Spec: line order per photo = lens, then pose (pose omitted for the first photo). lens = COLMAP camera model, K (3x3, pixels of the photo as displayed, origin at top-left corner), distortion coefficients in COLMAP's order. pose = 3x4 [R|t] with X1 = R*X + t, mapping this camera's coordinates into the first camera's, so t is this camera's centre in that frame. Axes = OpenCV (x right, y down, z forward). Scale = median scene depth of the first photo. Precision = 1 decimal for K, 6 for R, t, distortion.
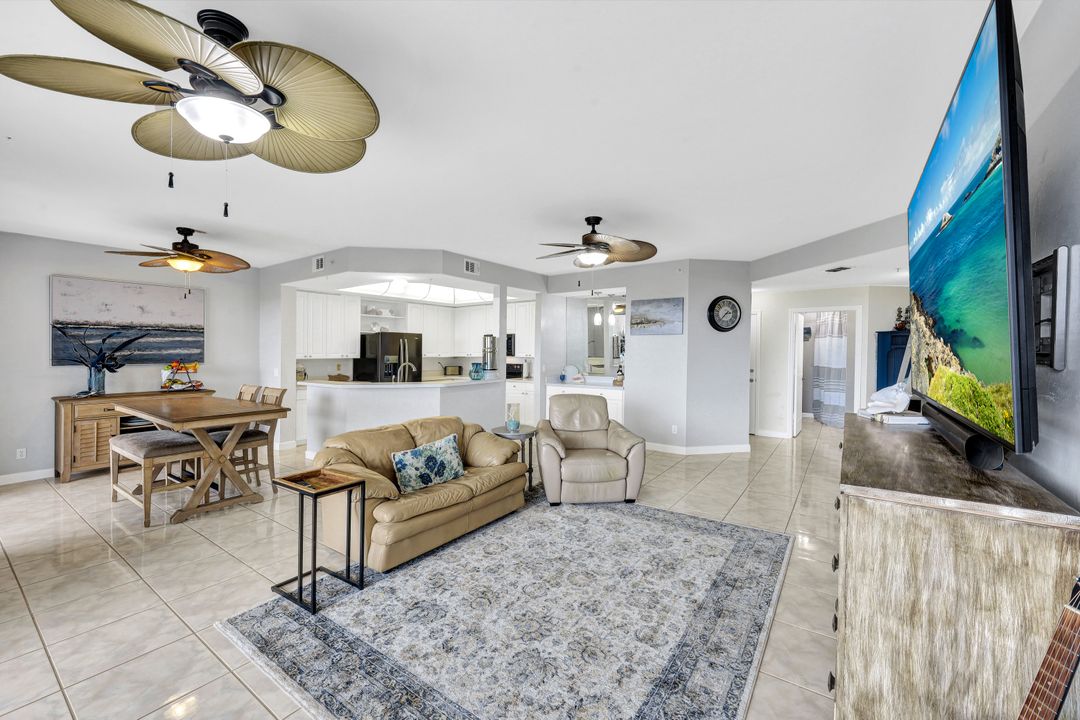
lens RADIAL K [[436.2, 0, 542.8], [0, 436.2, 353.5], [0, 0, 1]] dist [-0.001842, -0.000443]
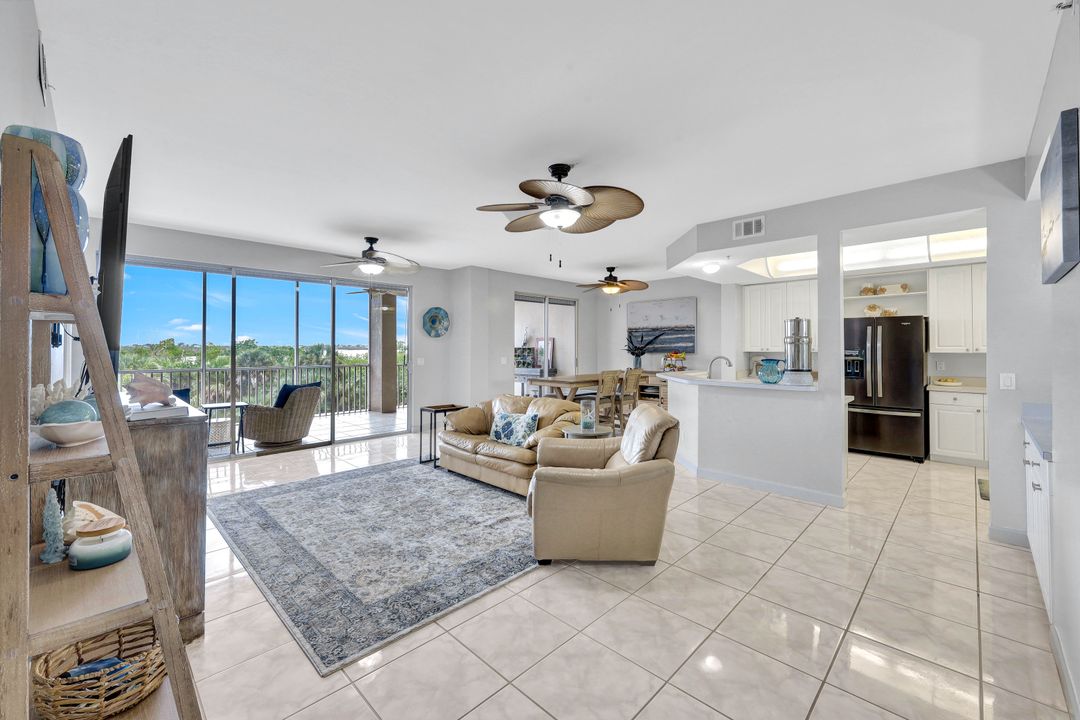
lens RADIAL K [[436.2, 0, 539.7], [0, 436.2, 338.9], [0, 0, 1]] dist [-0.001842, -0.000443]
pose [[-0.159693, -0.018676, -0.986990, 0.655715], [-0.005393, 0.999823, -0.018046, 0.004158], [0.987152, 0.002441, -0.159766, 0.822031]]
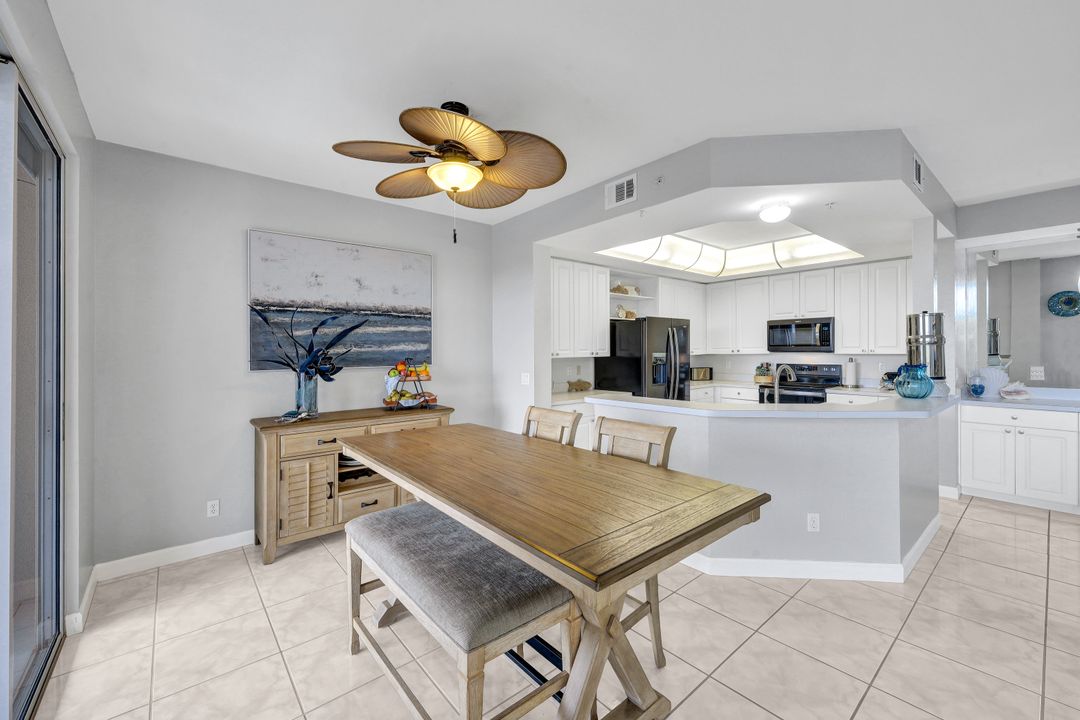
lens RADIAL K [[436.2, 0, 537.3], [0, 436.2, 351.6], [0, 0, 1]] dist [-0.001842, -0.000443]
pose [[0.965277, -0.006459, -0.261150, -0.489588], [0.006596, 0.999978, -0.000351, 0.003220], [0.261146, -0.001383, 0.965298, 0.434174]]
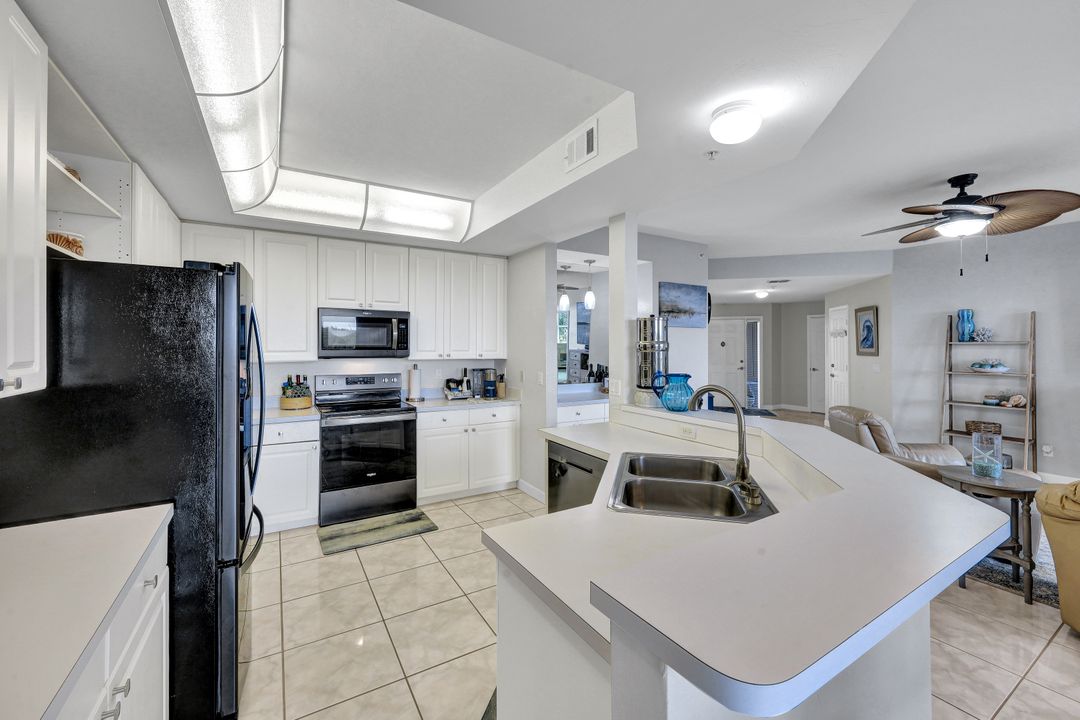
lens RADIAL K [[436.2, 0, 535.2], [0, 436.2, 355.1], [0, 0, 1]] dist [-0.001842, -0.000443]
pose [[0.420017, -0.019044, 0.907316, -0.695225], [0.003999, 0.999809, 0.019134, -0.008969], [-0.907507, -0.004409, 0.420013, 1.041016]]
